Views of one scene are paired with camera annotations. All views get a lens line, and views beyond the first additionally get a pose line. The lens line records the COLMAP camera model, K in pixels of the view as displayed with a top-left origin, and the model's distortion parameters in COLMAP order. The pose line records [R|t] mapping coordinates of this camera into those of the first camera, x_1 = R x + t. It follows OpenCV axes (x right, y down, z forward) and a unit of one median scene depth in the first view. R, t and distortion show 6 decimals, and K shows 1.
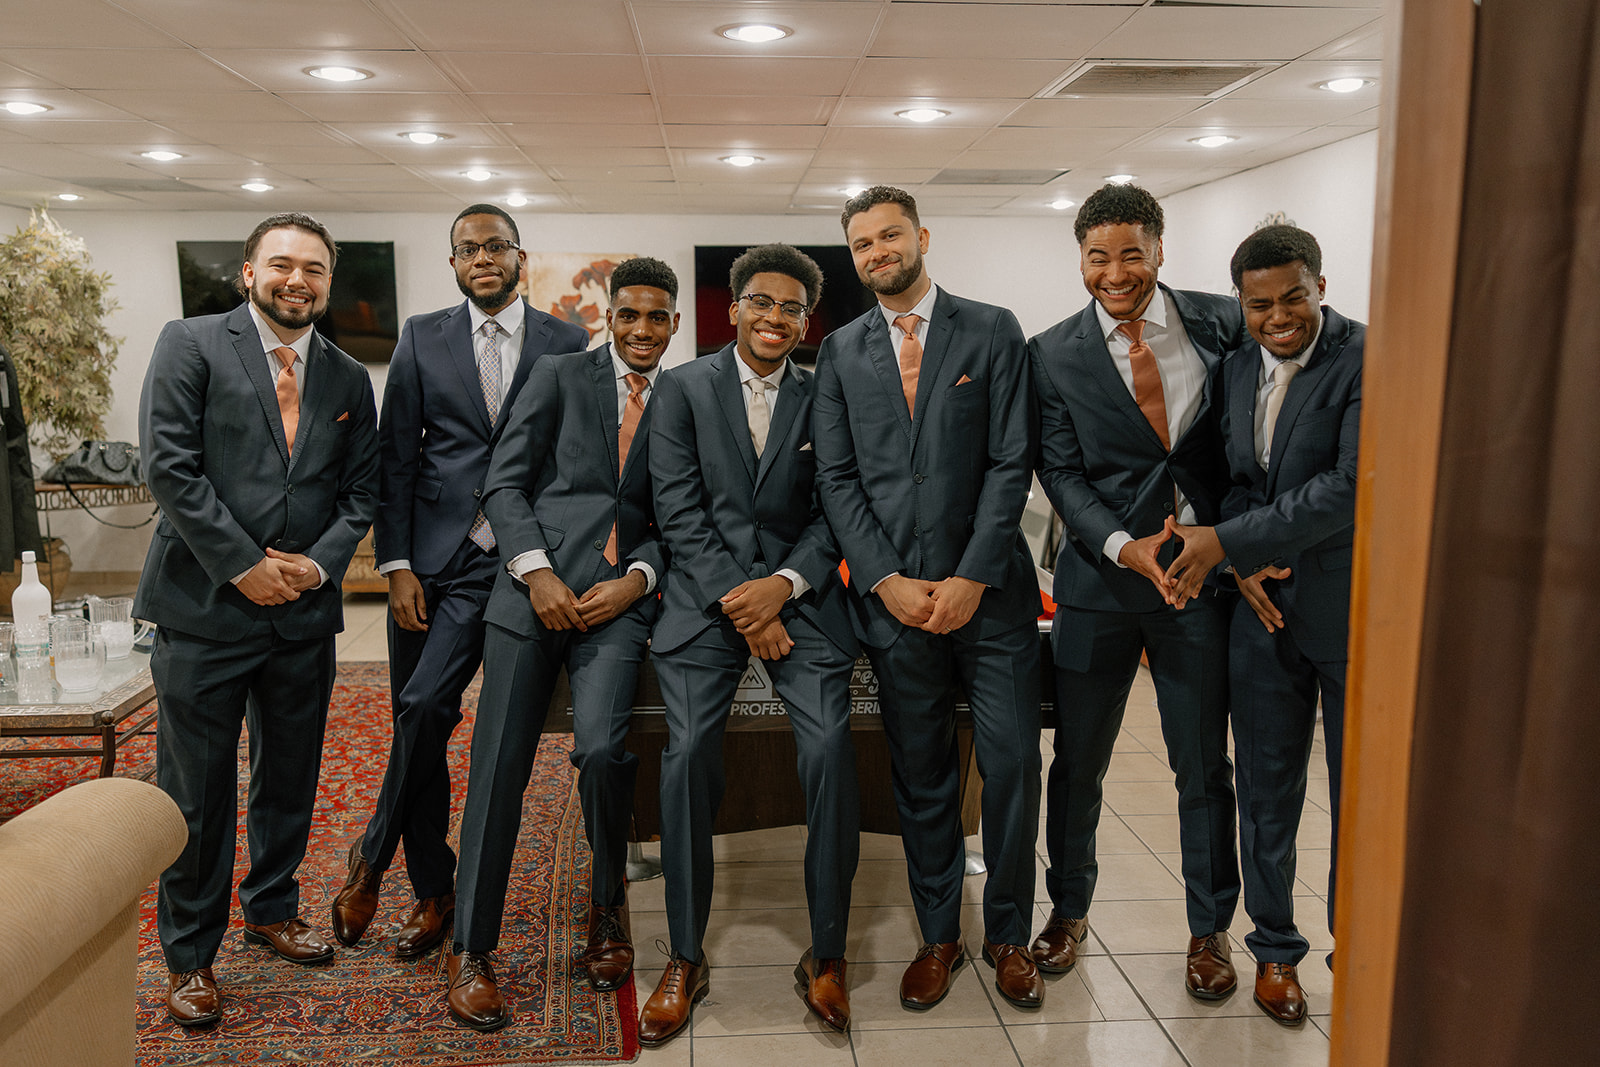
lens RADIAL K [[1385.5, 0, 756.5], [0, 1385.5, 525.6], [0, 0, 1]] dist [0.003795, 0.015978]
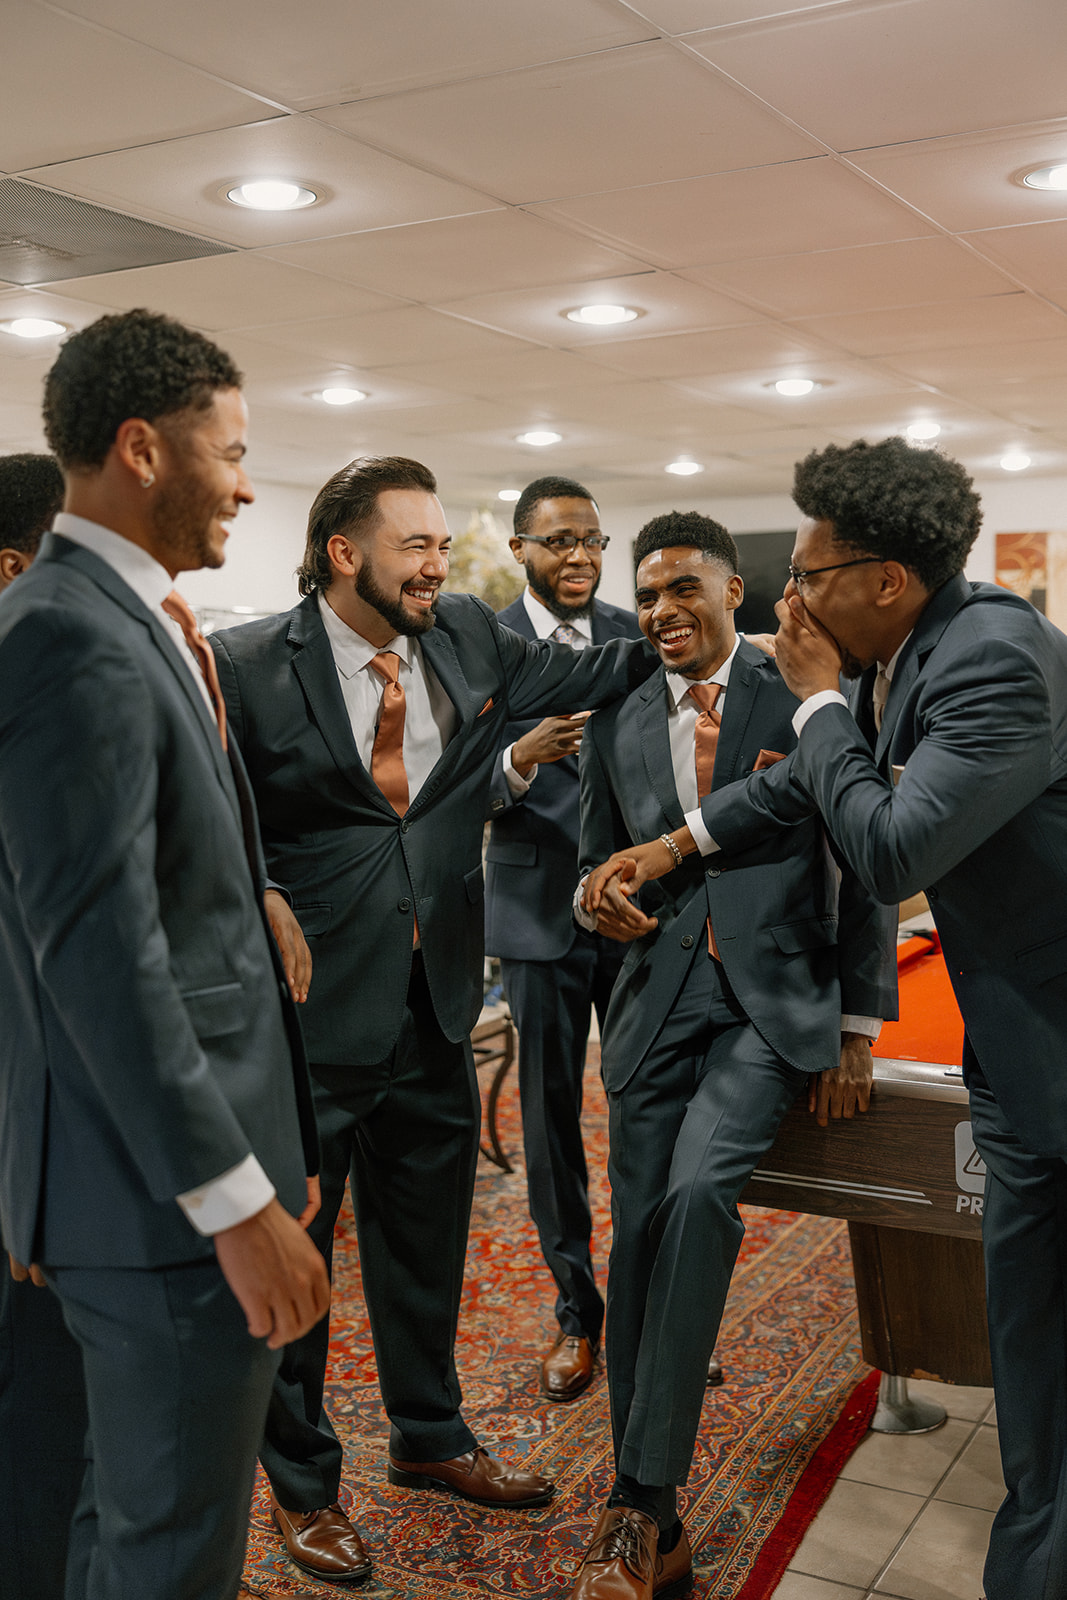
lens RADIAL K [[1730.8, 0, 534.0], [0, 1730.8, 788.7], [0, 0, 1]] dist [0.012603, 0.000000]
pose [[0.852258, 0.026799, -0.522434, 0.161031], [-0.056097, 0.997610, -0.040338, -0.011204], [0.520104, 0.063686, 0.851725, 0.133650]]
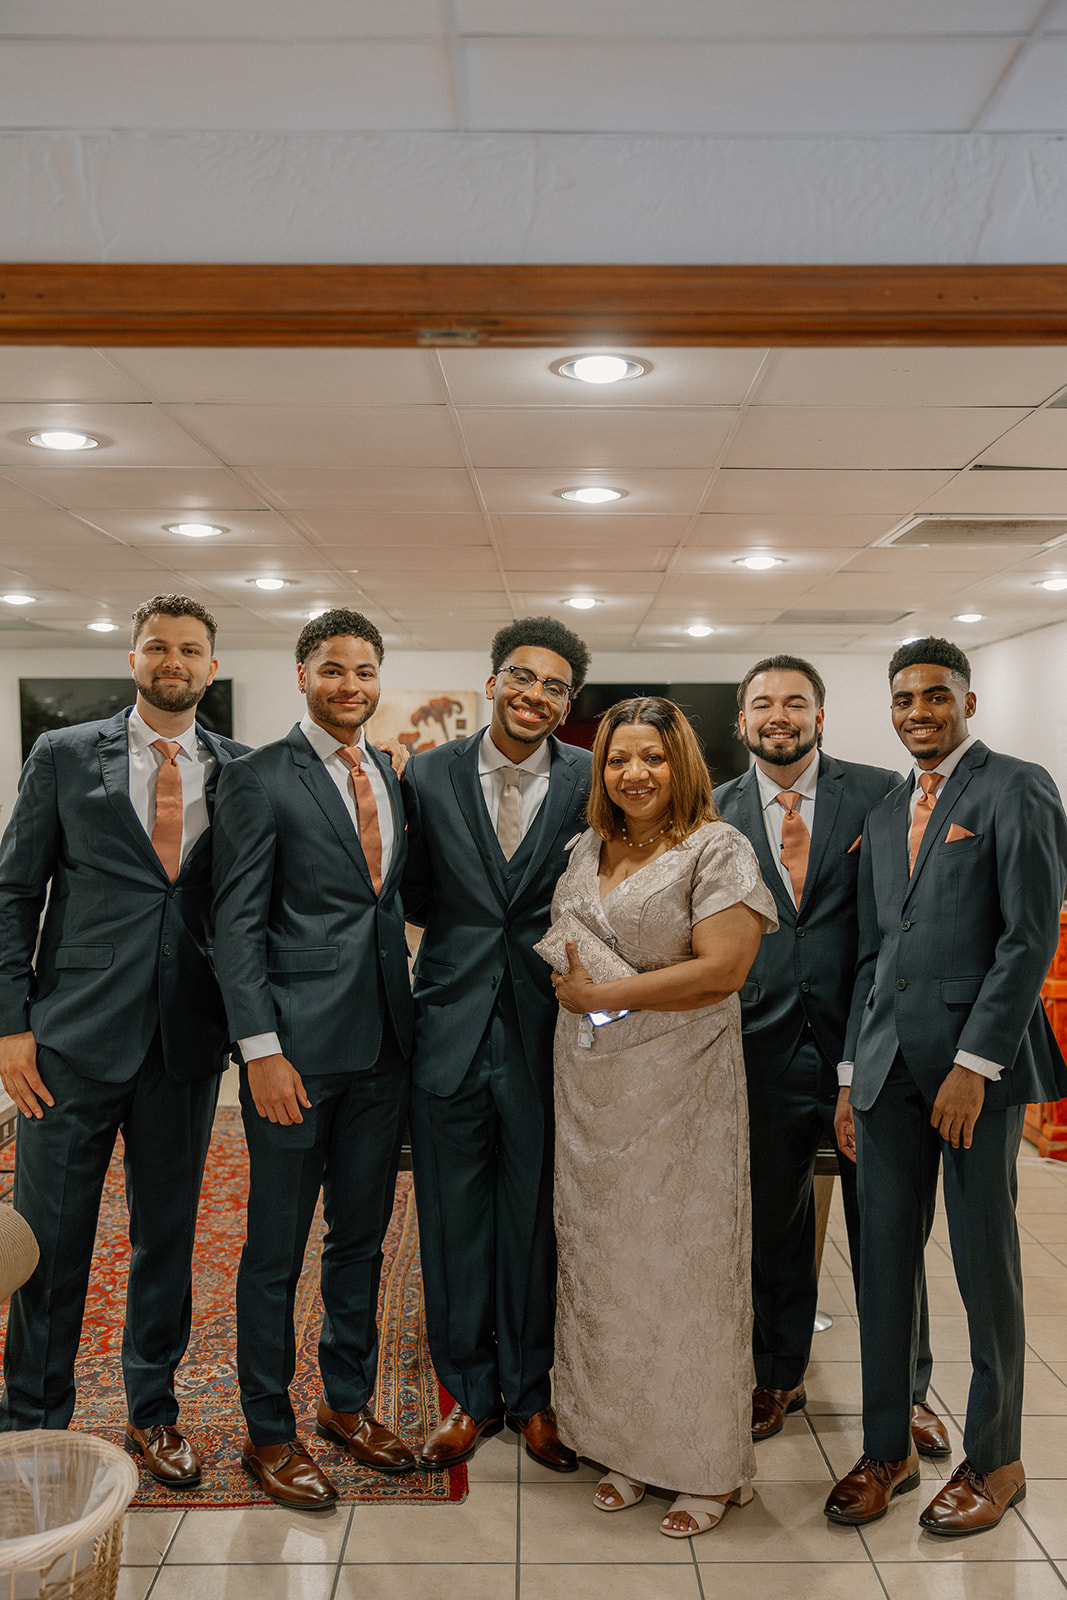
lens RADIAL K [[1493.4, 0, 522.1], [0, 1493.4, 801.9], [0, 0, 1]] dist [-0.008541, 0.000000]
pose [[0.998536, 0.005591, -0.053810, 0.006166], [-0.011717, 0.993387, -0.114217, 0.004131], [0.052815, 0.114680, 0.991998, -0.071151]]
